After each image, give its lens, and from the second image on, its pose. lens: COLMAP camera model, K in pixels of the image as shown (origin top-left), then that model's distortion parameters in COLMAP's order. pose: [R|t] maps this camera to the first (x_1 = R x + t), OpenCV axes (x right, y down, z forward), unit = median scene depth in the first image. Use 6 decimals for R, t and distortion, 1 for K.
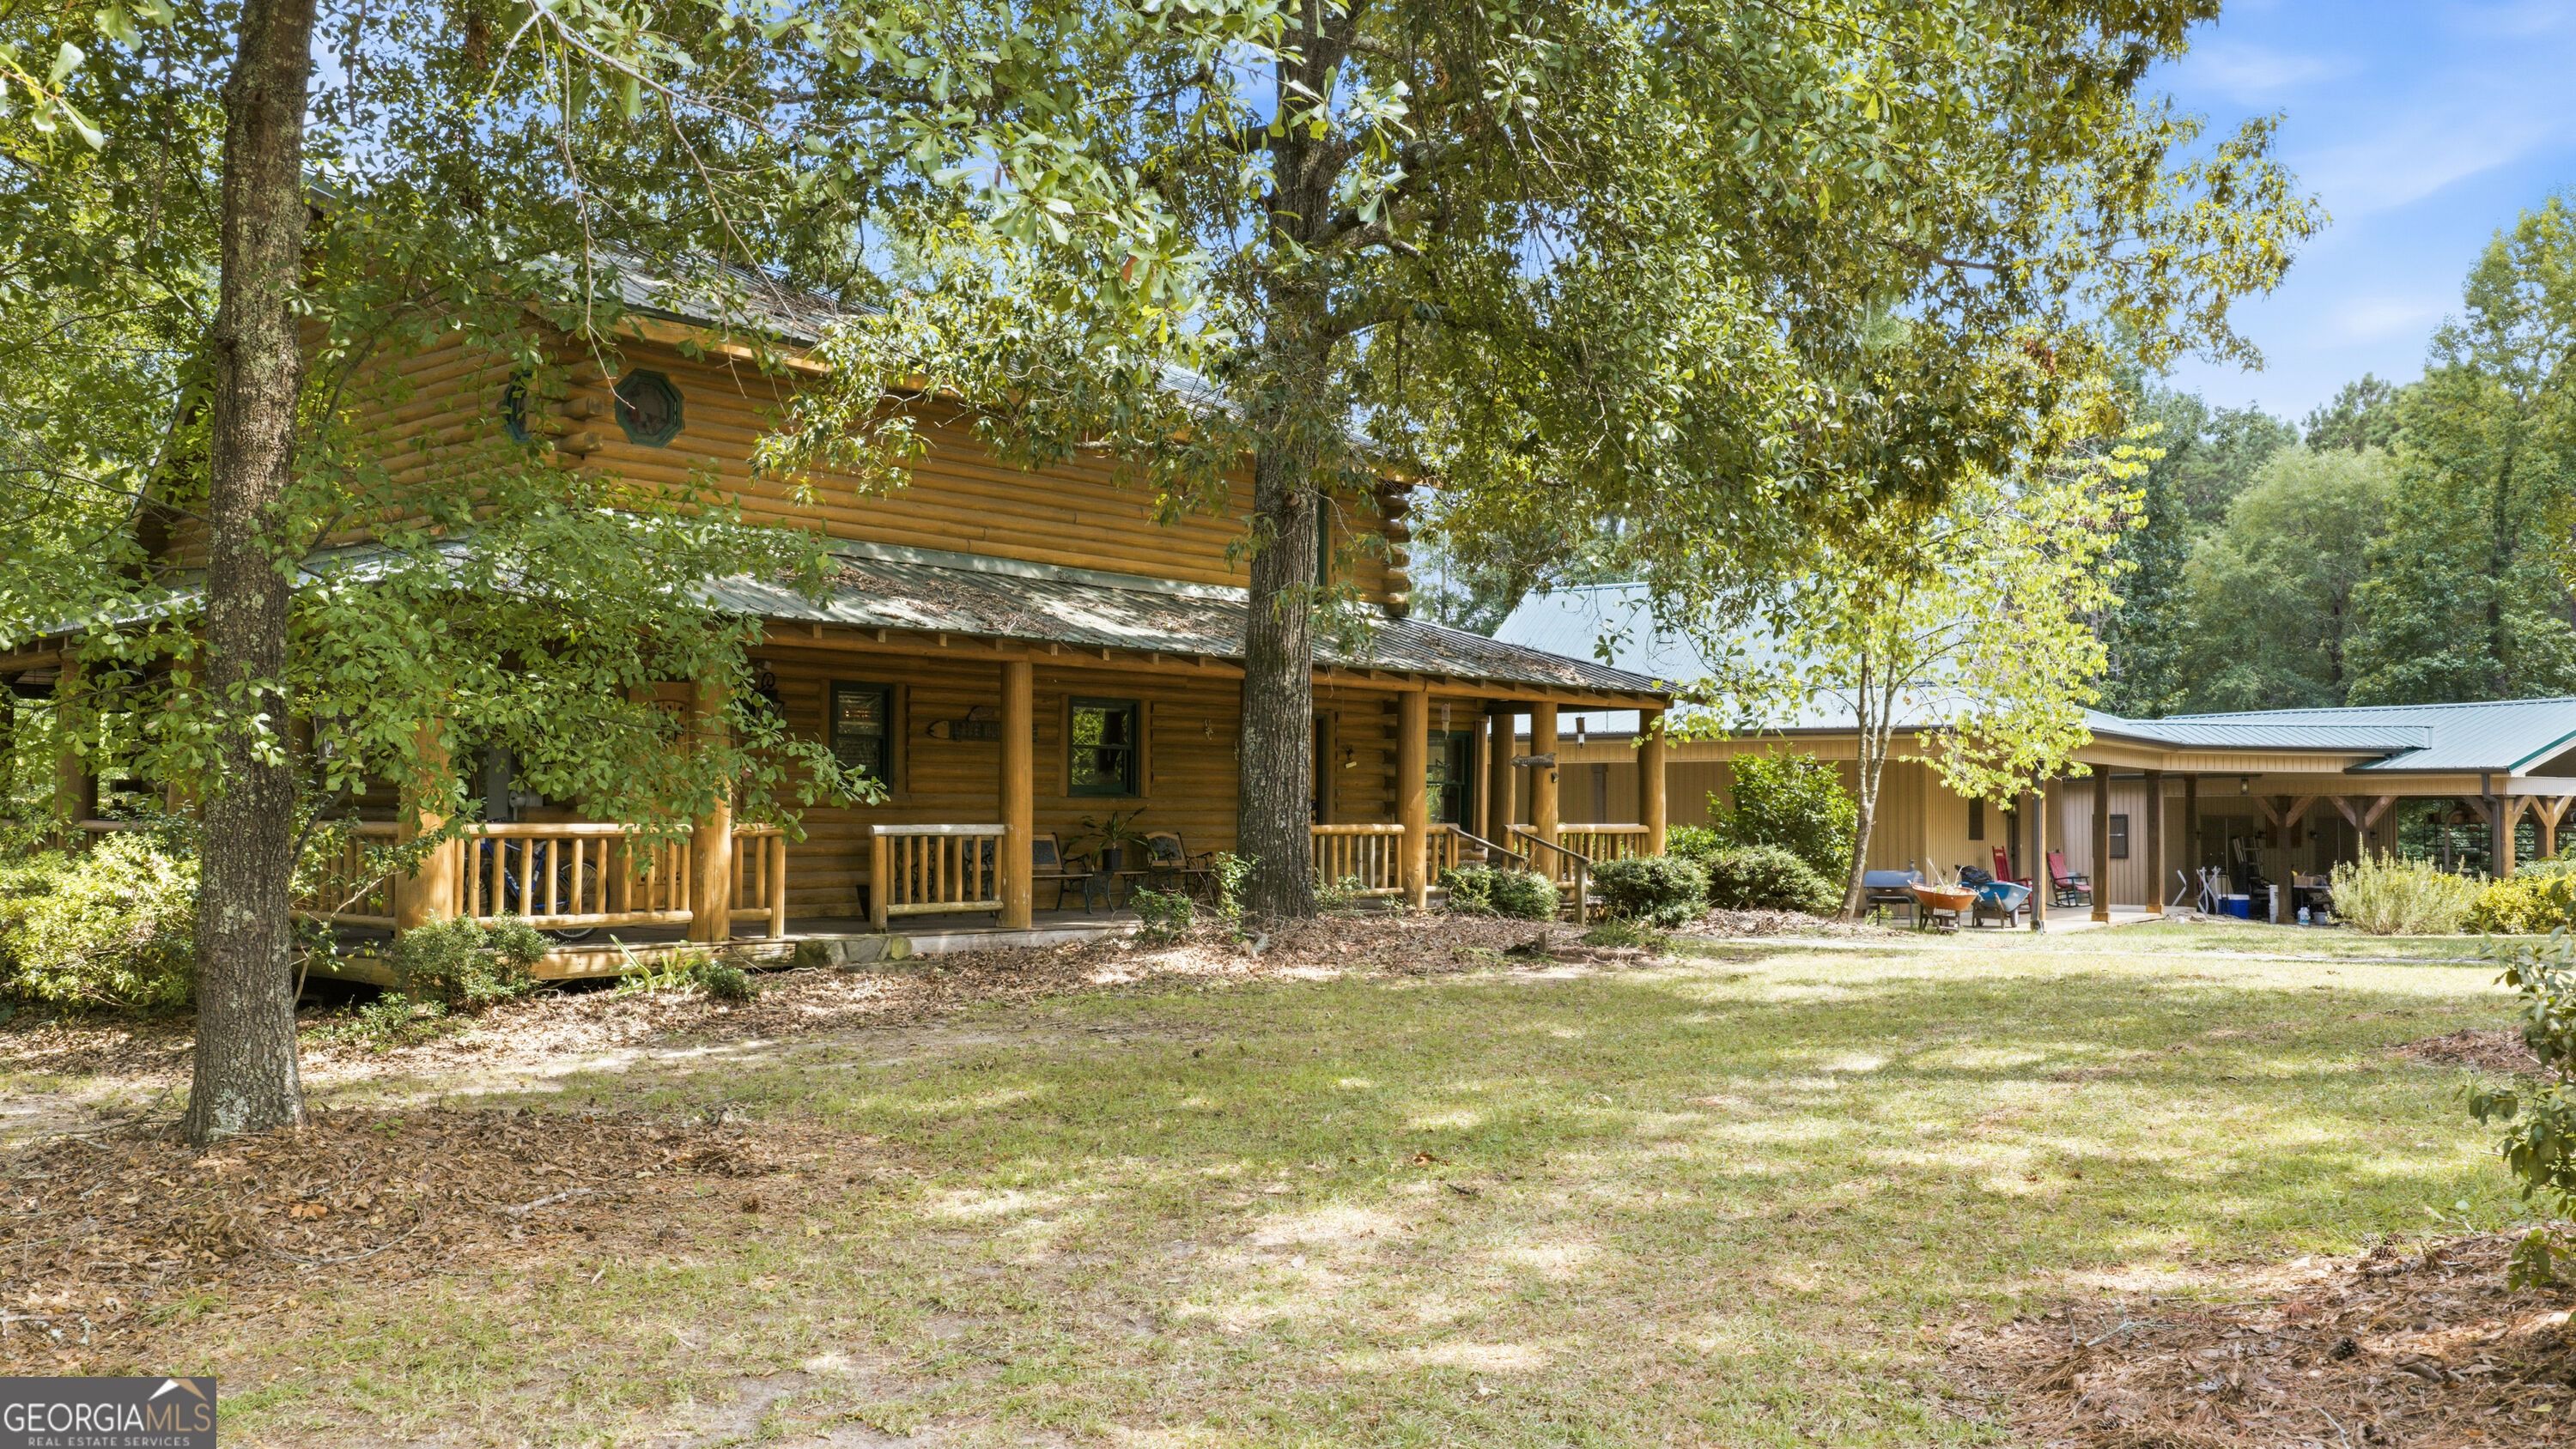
lens RADIAL K [[2121.5, 0, 1300.3], [0, 2121.5, 719.9], [0, 0, 1]] dist [0.031308, -0.056999]
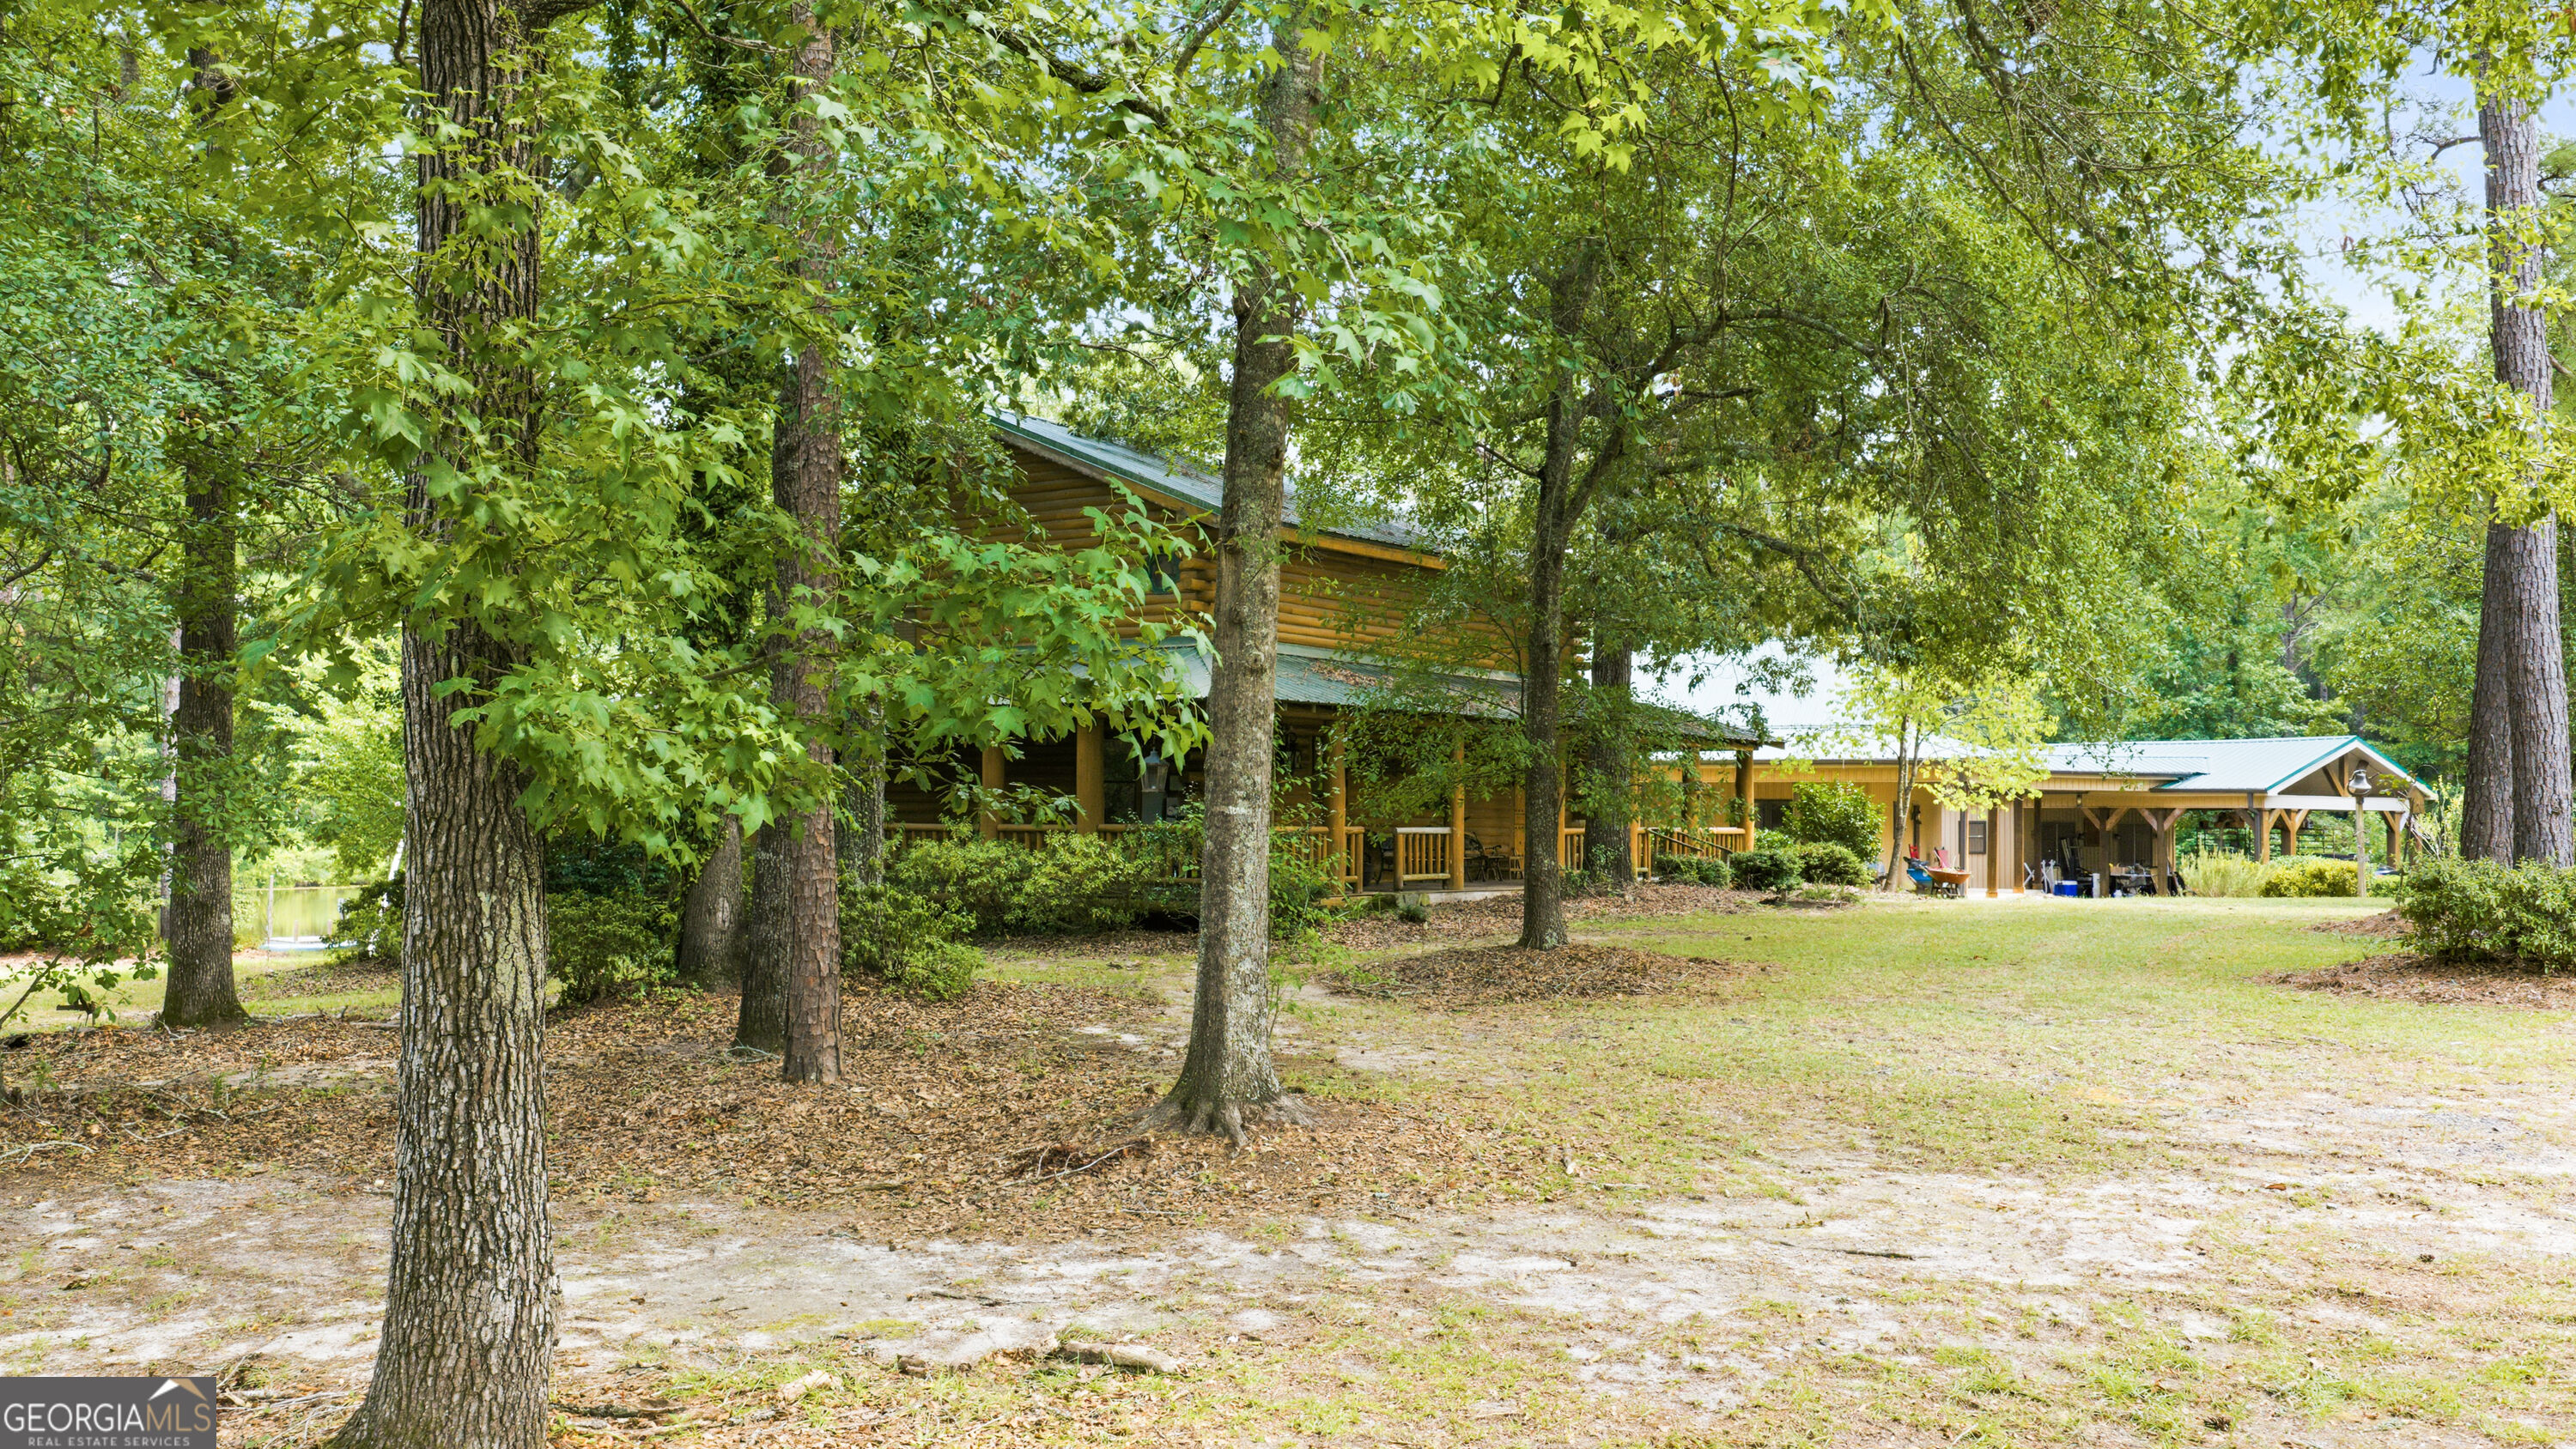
lens RADIAL K [[2121.5, 0, 1280.0], [0, 2121.5, 730.8], [0, 0, 1]] dist [0.031308, -0.056999]
pose [[0.994060, 0.008048, 0.108539, -0.322754], [-0.008623, 0.999951, 0.004832, -0.023592], [-0.108495, -0.005739, 0.994080, -0.452562]]
